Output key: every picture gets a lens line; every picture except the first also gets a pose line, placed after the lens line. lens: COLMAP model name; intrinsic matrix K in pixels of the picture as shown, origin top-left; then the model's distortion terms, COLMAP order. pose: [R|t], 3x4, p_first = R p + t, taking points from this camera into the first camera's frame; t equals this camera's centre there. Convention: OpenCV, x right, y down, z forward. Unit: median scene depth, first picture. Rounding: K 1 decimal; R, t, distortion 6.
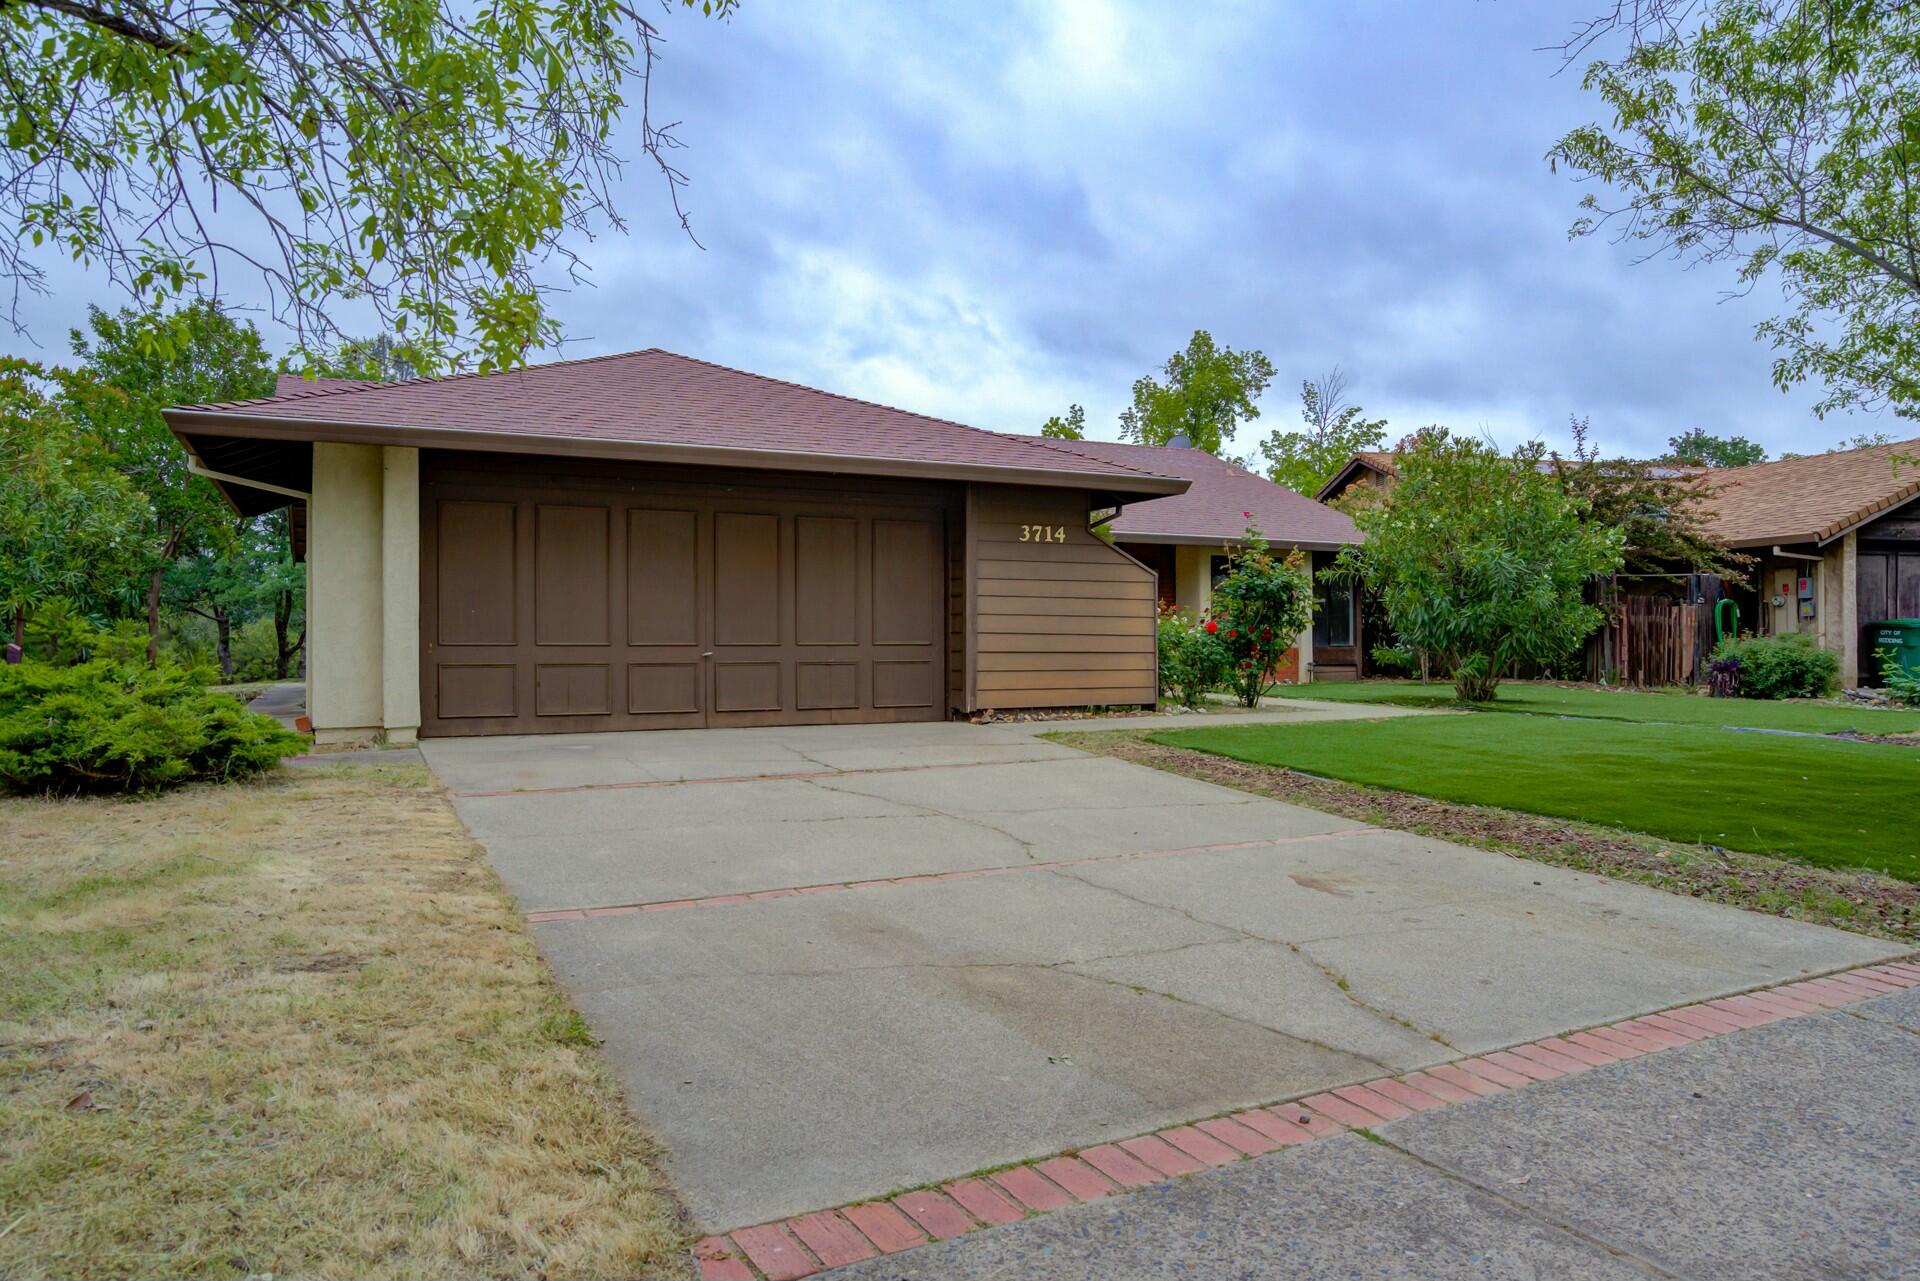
lens RADIAL K [[1216.7, 0, 960.0], [0, 1216.7, 640.5], [0, 0, 1]] dist [0.030754, 0.000608]
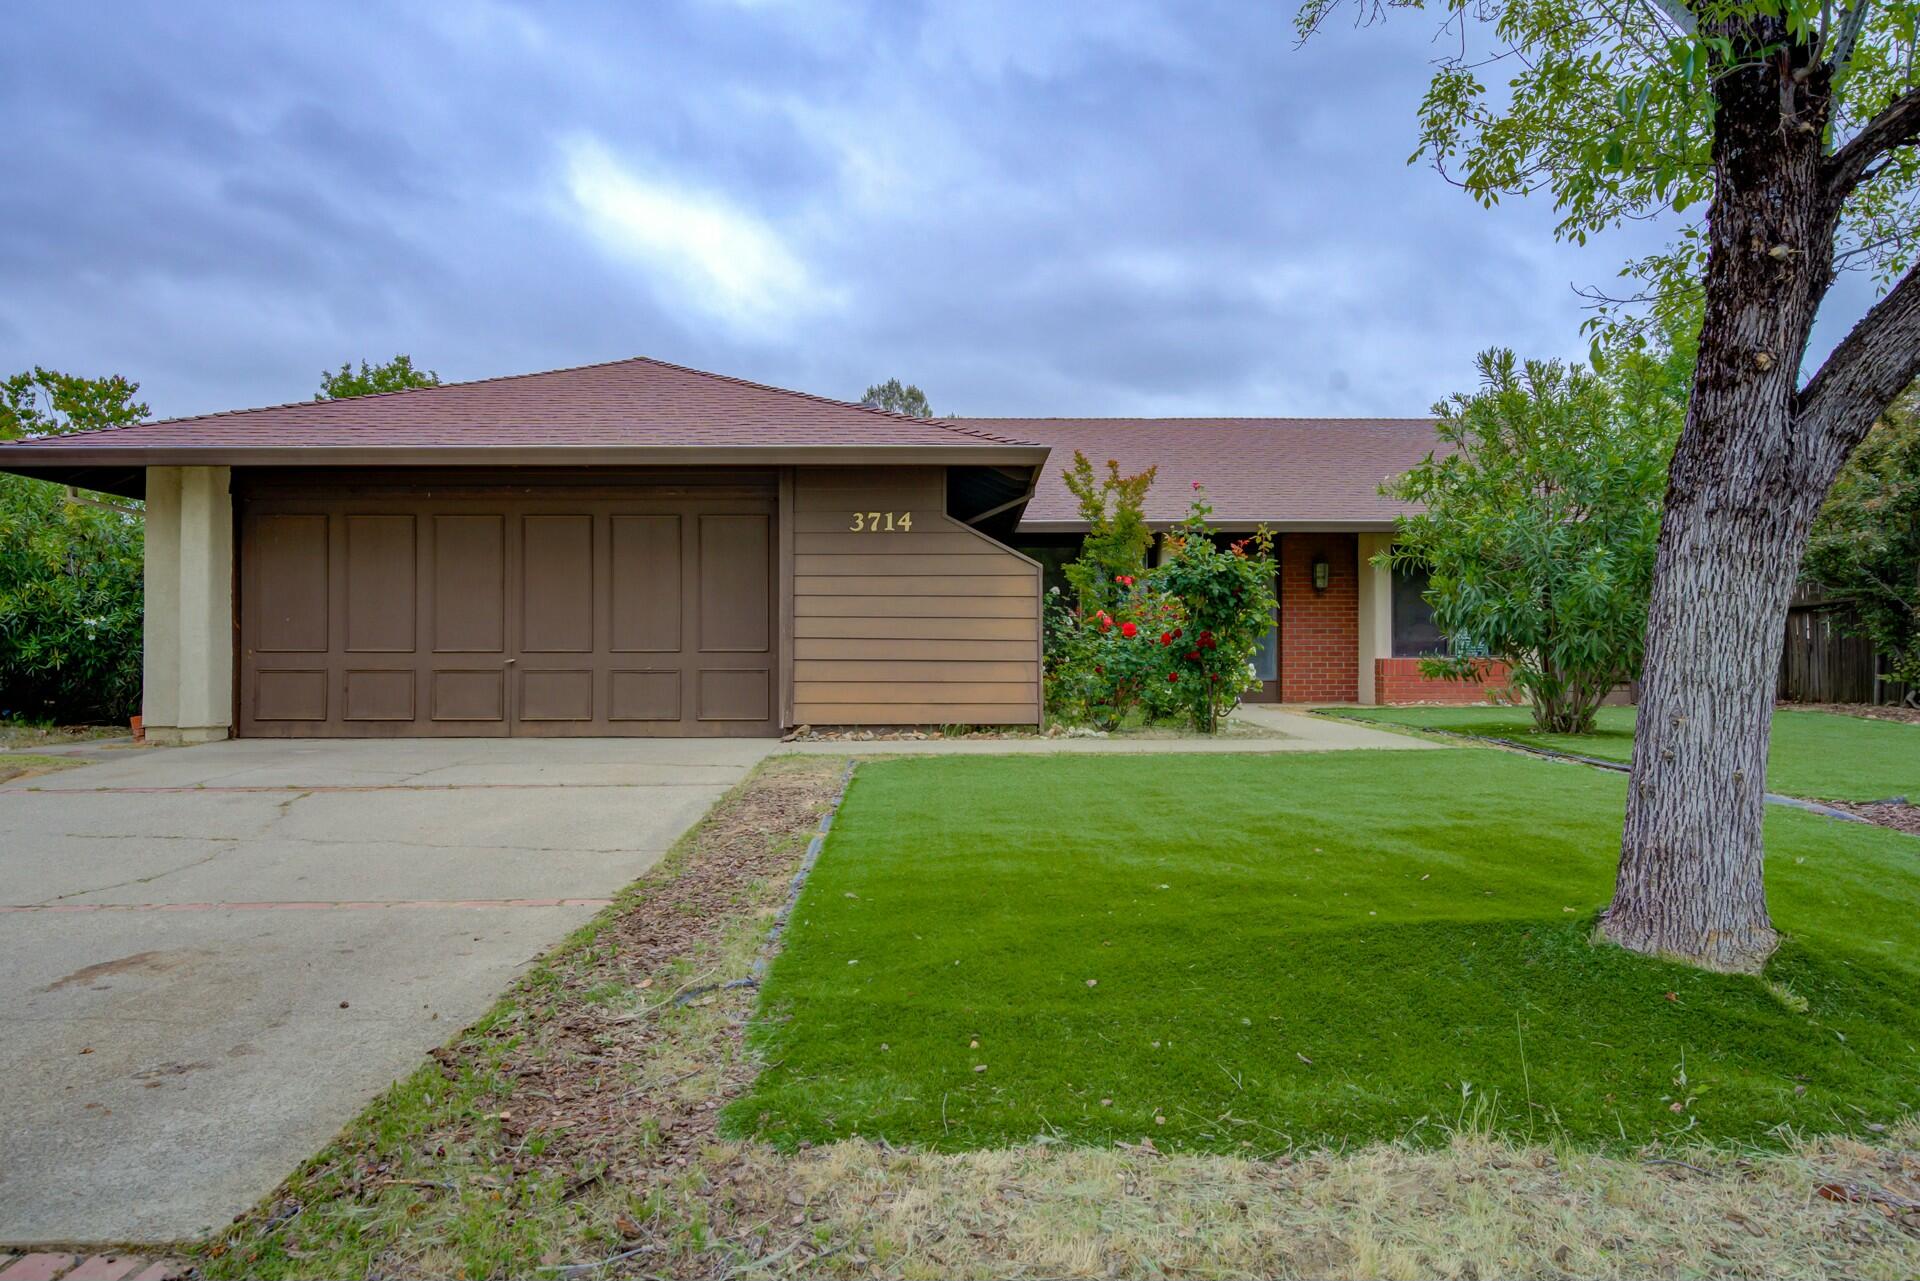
lens RADIAL K [[1216.7, 0, 960.0], [0, 1216.7, 640.5], [0, 0, 1]] dist [0.030754, 0.000608]
pose [[0.901373, -0.005600, -0.433007, 0.488456], [-0.000607, 0.999899, -0.014195, 0.007880], [0.433043, 0.013058, 0.901279, 0.254726]]
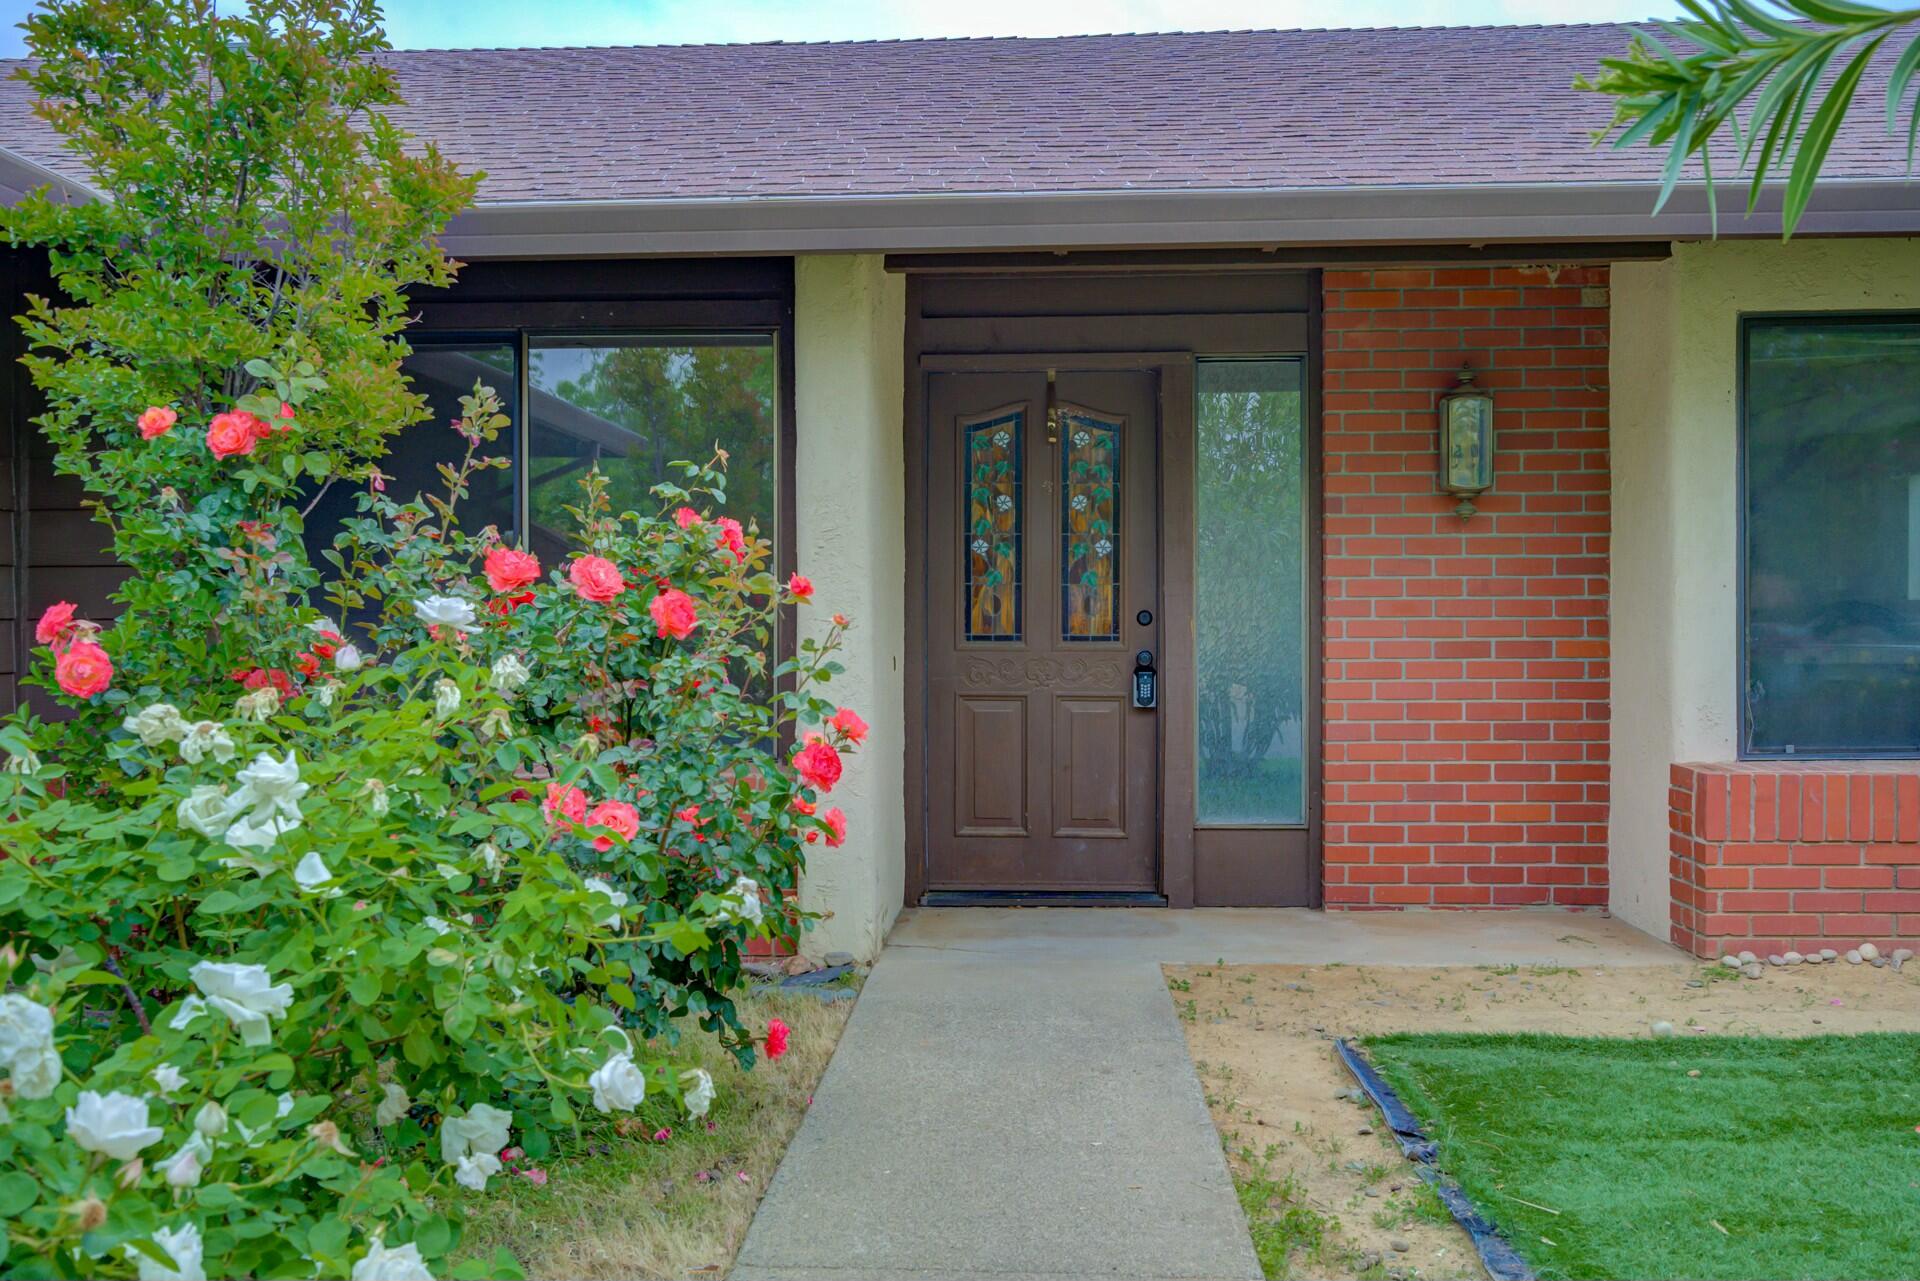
lens RADIAL K [[1760.8, 0, 960.0], [0, 1760.8, 640.5], [0, 0, 1]] dist [0.052310, -0.007493]
pose [[0.874465, 0.001619, -0.485087, 0.387551], [0.003635, 0.999944, 0.009890, -0.030856], [0.485076, -0.010412, 0.874410, 1.113937]]
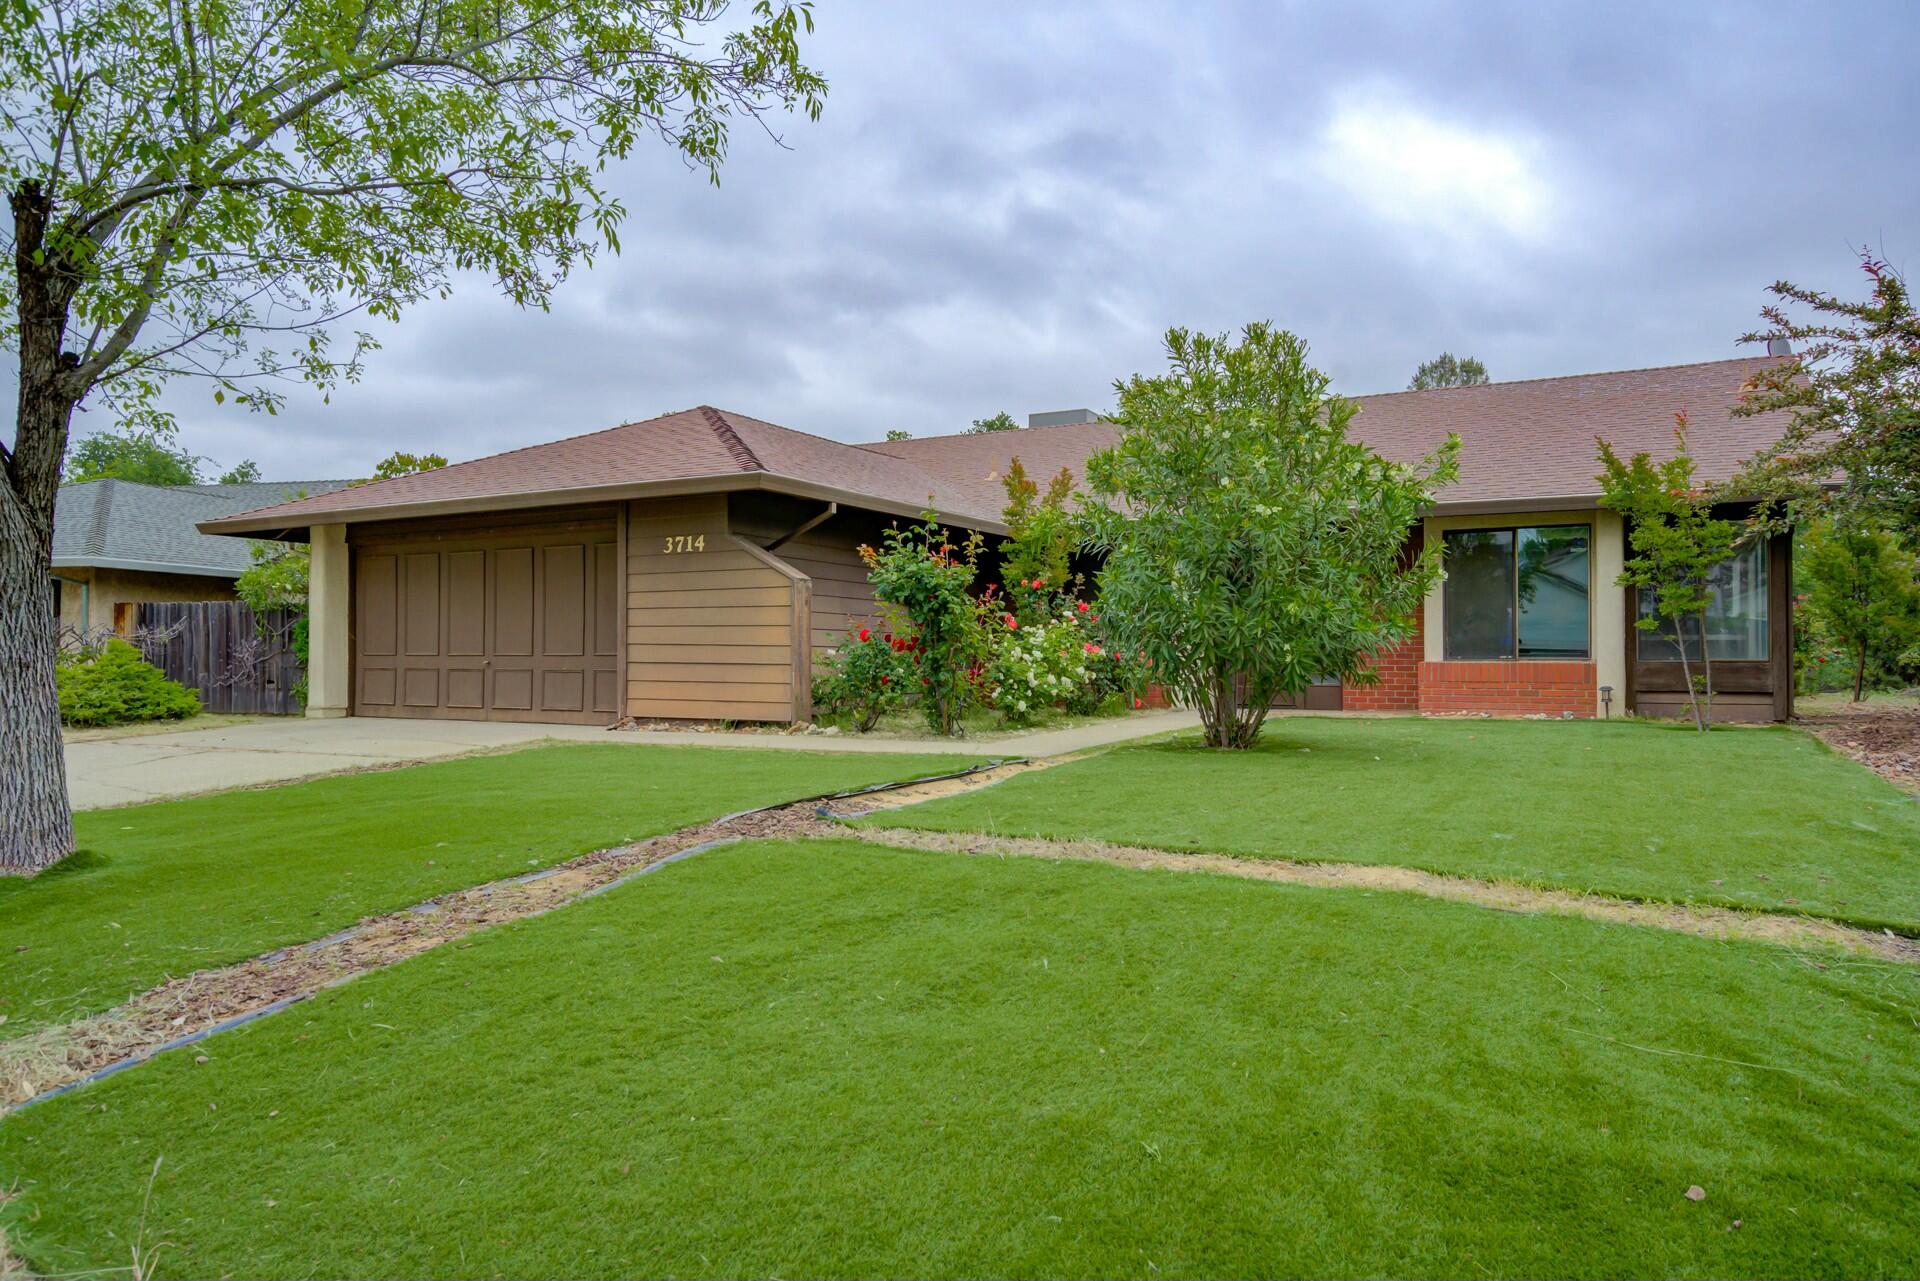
lens RADIAL K [[1216.7, 0, 960.0], [0, 1216.7, 640.5], [0, 0, 1]] dist [0.030754, 0.000608]
pose [[0.575296, -0.008185, -0.817904, 1.012408], [-0.001294, 0.999940, -0.010917, 0.001674], [0.817944, 0.007338, 0.575251, 0.613582]]
